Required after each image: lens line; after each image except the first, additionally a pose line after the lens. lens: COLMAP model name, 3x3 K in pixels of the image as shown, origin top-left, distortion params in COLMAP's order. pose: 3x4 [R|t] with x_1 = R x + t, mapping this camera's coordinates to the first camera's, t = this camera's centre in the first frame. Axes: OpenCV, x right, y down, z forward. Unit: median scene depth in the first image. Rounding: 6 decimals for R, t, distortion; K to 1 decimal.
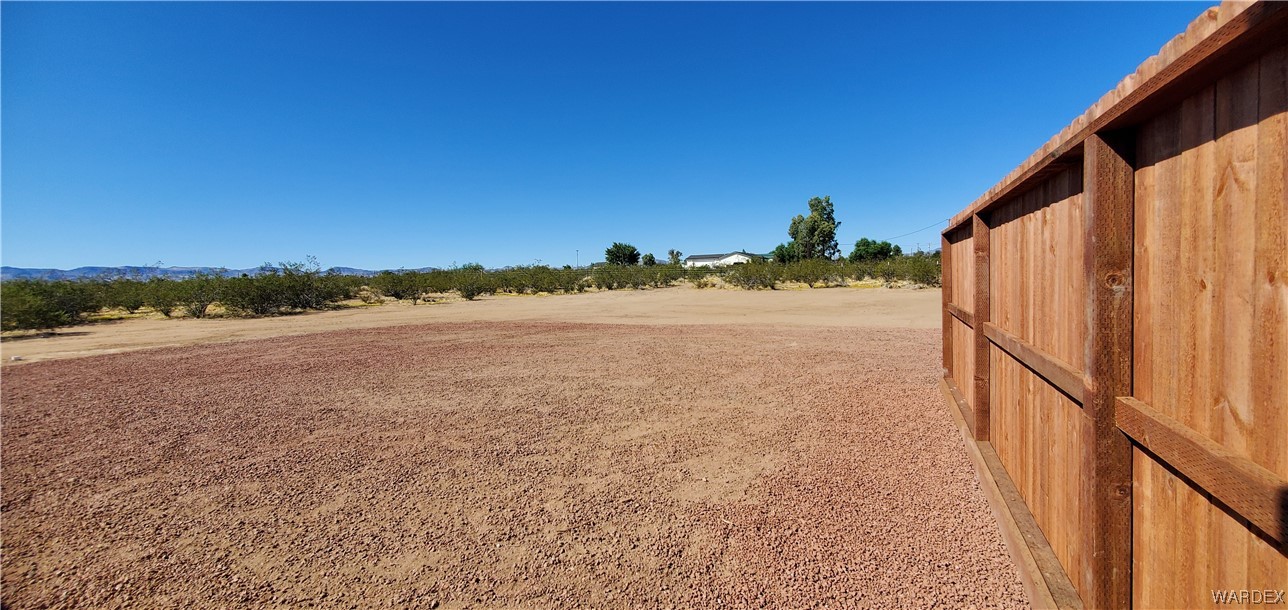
lens RADIAL K [[516.0, 0, 642.5], [0, 516.0, 292.9], [0, 0, 1]] dist [0.007414, -0.001163]
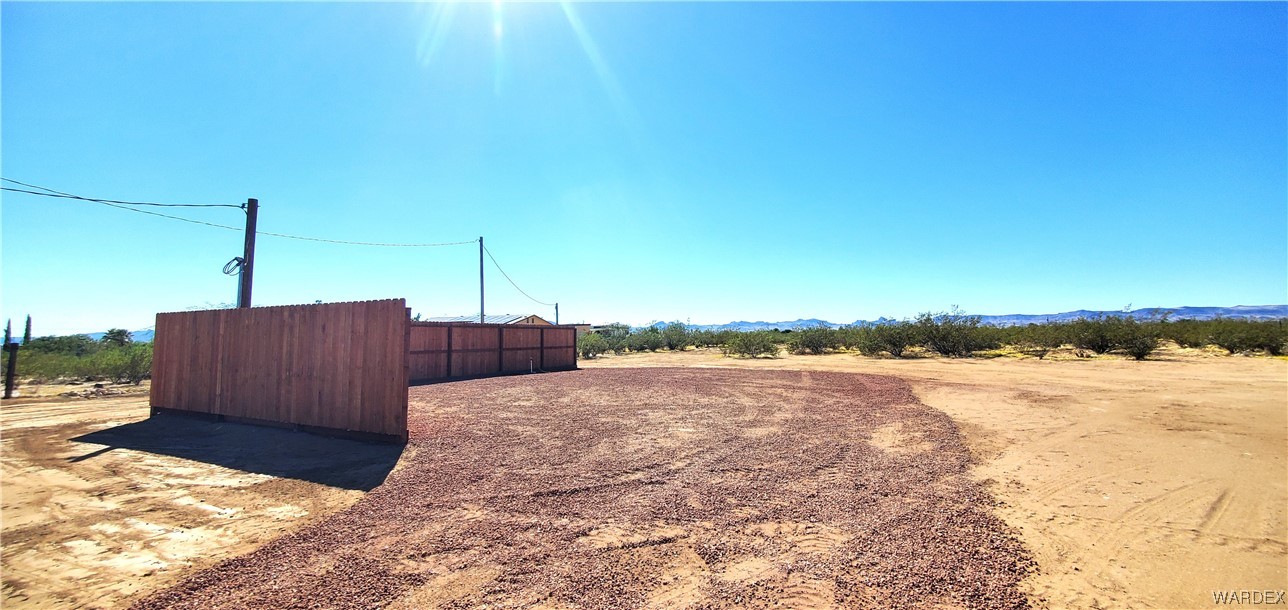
lens RADIAL K [[516.0, 0, 642.6], [0, 516.0, 289.9], [0, 0, 1]] dist [0.007414, -0.001163]
pose [[-0.014613, -0.060787, -0.998044, 1.769218], [-0.023931, 0.997886, -0.060427, -0.100285], [0.999607, 0.023001, -0.016037, 1.616670]]
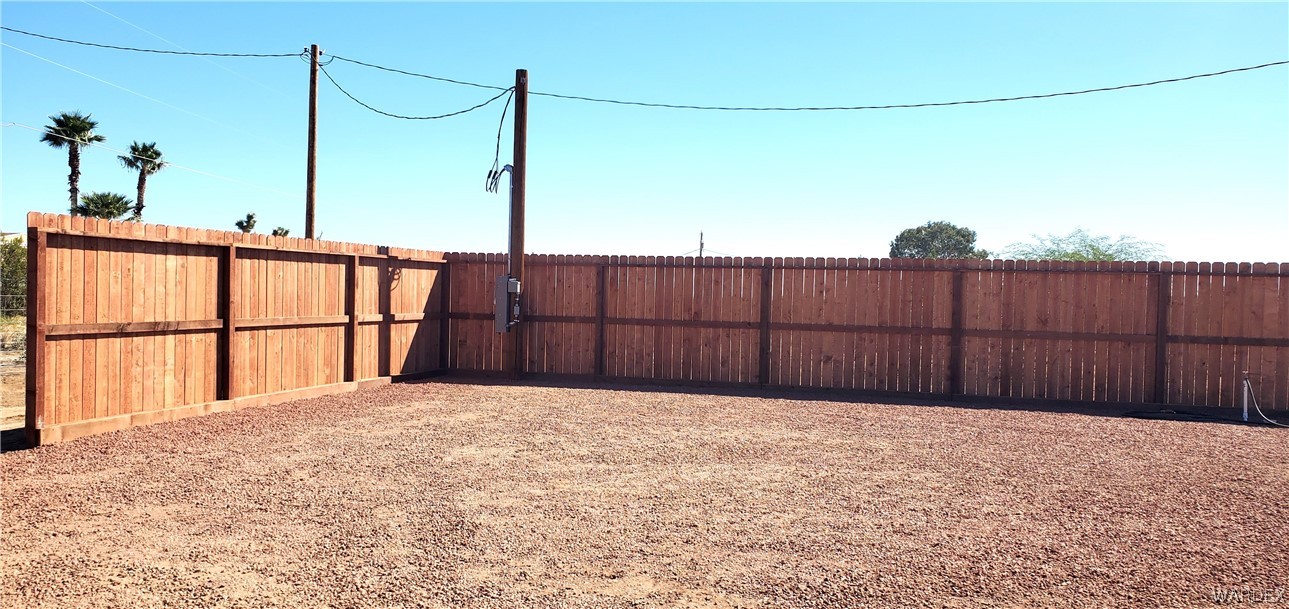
lens RADIAL K [[1008.5, 0, 635.2], [0, 1008.5, 311.1], [0, 0, 1]] dist [0.075862, -0.097945]
pose [[-0.983561, 0.011429, -0.180214, 0.061167], [0.001461, 0.998466, 0.055349, -0.080702], [0.180571, 0.054176, -0.982069, 2.573289]]
